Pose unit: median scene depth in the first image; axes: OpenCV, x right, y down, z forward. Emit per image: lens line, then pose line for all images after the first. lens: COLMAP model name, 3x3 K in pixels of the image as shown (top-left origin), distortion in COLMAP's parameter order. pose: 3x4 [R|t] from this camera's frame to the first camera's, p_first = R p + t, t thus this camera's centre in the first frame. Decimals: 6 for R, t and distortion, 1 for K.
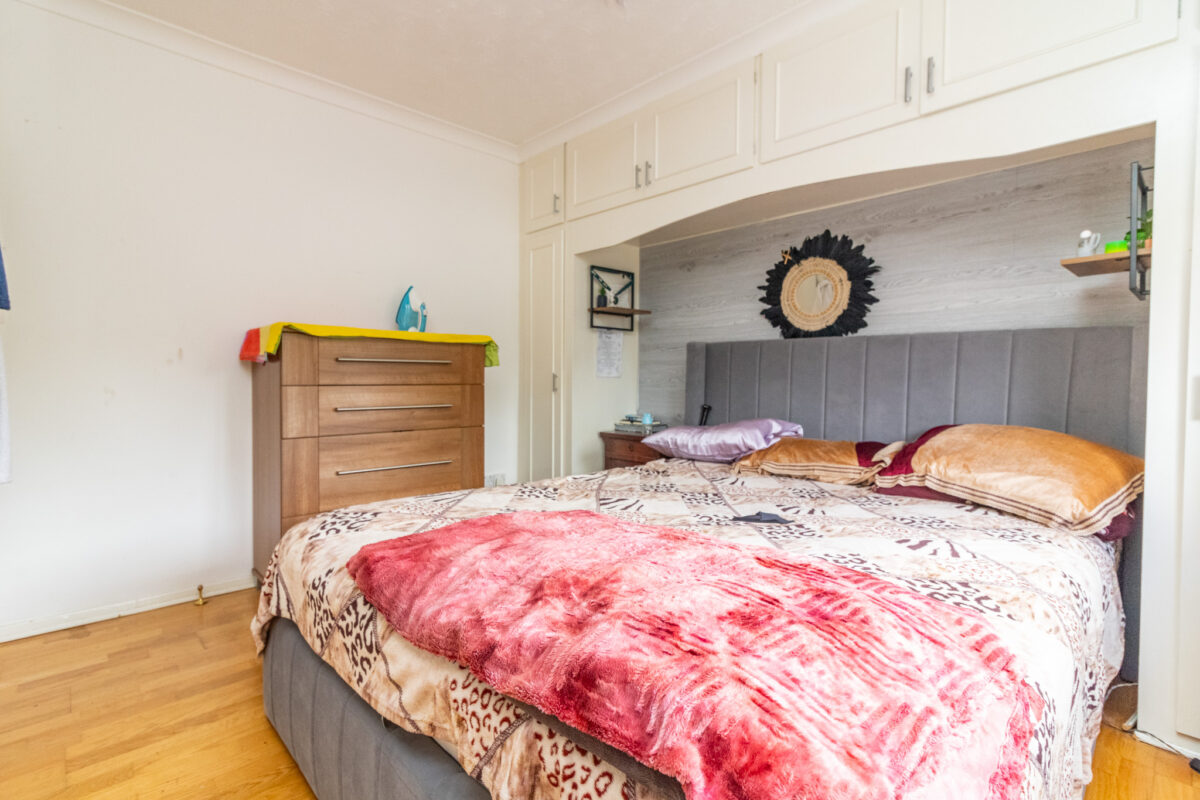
lens RADIAL K [[550.8, 0, 595.1], [0, 550.8, 397.4], [0, 0, 1]] dist [0.002196, 0.000809]
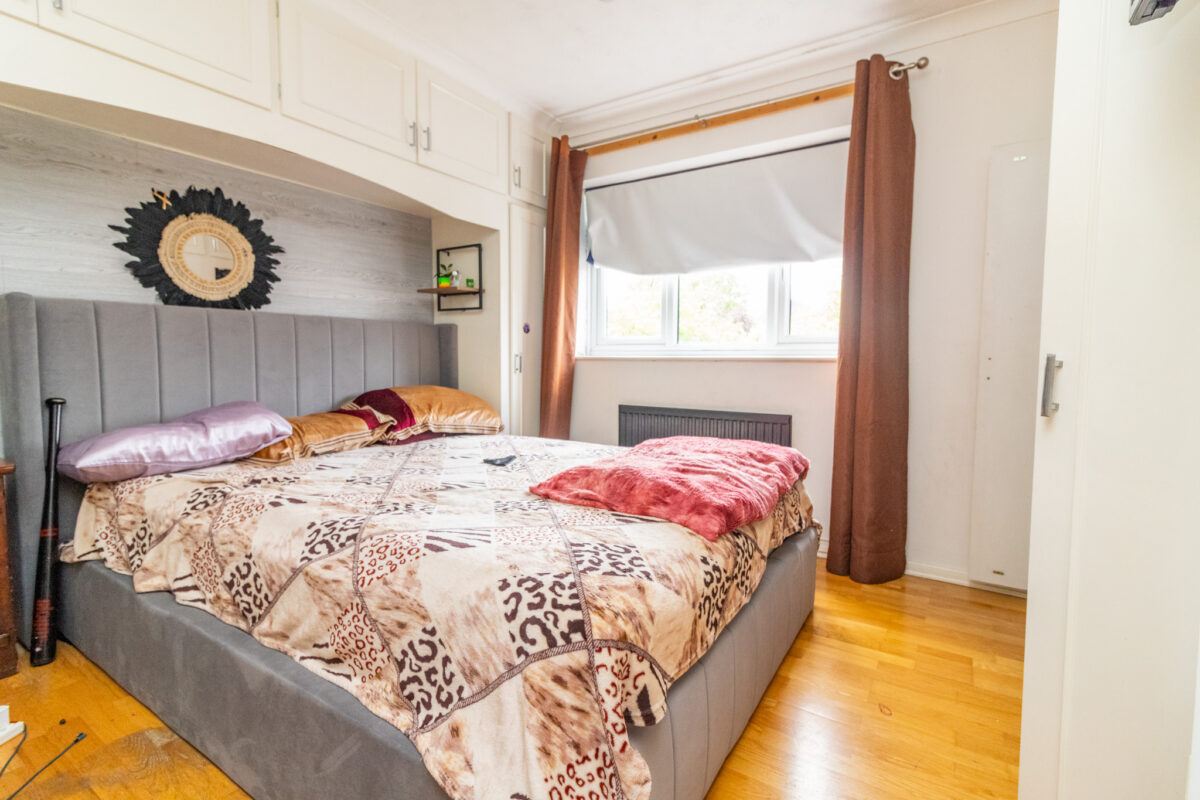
lens RADIAL K [[550.8, 0, 593.9], [0, 550.8, 397.0], [0, 0, 1]] dist [0.002196, 0.000809]
pose [[-0.227196, -0.080114, 0.970548, -0.622367], [0.032003, 0.995458, 0.089662, -0.028675], [-0.973323, 0.051431, -0.223601, 0.638881]]
